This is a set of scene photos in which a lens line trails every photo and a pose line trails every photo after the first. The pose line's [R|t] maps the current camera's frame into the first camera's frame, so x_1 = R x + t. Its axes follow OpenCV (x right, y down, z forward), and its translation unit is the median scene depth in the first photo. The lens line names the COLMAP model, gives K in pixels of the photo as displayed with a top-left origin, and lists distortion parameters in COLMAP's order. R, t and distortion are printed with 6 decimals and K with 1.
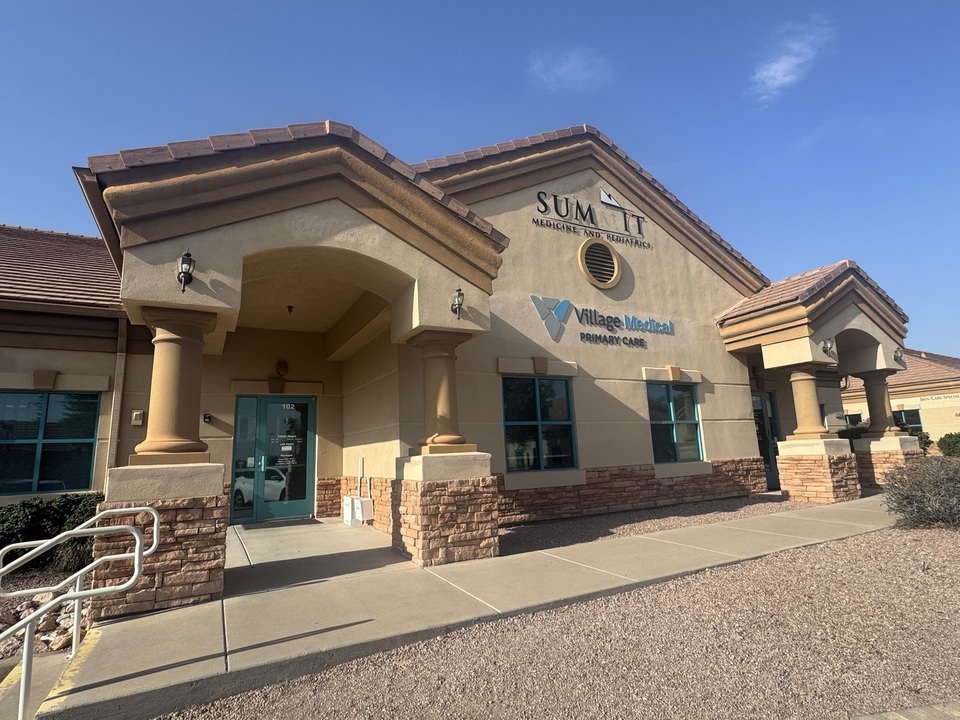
lens RADIAL K [[502.1, 0, 488.0], [0, 502.1, 361.3], [0, 0, 1]] dist [-0.000282, 0.001486]
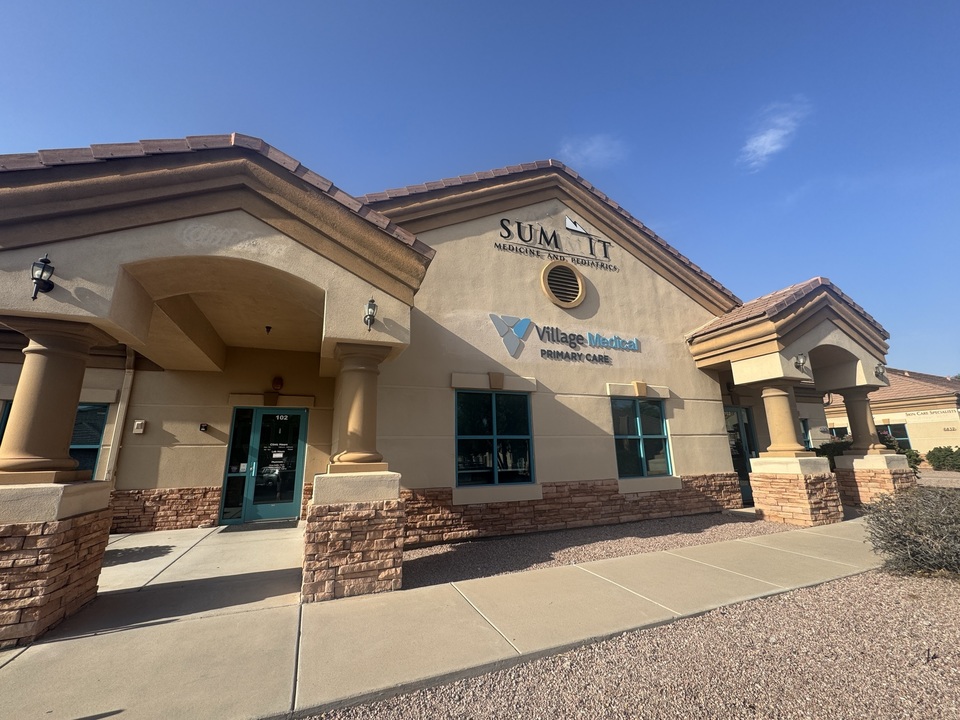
lens RADIAL K [[395.1, 0, 479.0], [0, 395.1, 360.7], [0, 0, 1]] dist [-0.001439, 0.000313]
pose [[0.993888, -0.005252, -0.110266, 0.166714], [-0.000167, 0.998795, -0.049082, 0.007307], [0.110391, 0.048800, 0.992689, 0.198567]]
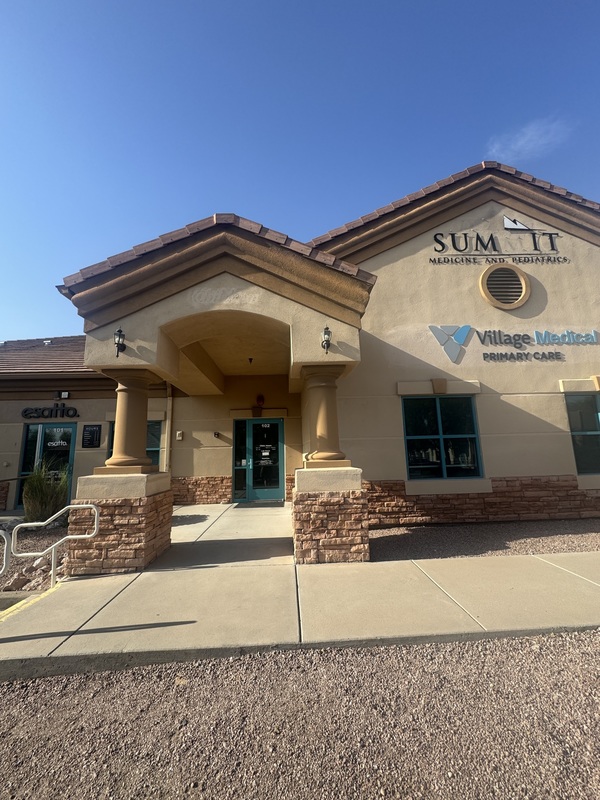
lens RADIAL K [[329.3, 0, 299.1], [0, 329.3, 400.7], [0, 0, 1]] dist [-0.001439, 0.000313]
pose [[0.895533, -0.055362, -0.441538, 0.154585], [0.071242, 0.997269, 0.019453, 0.004251], [0.439255, -0.048877, 0.897032, 0.201444]]
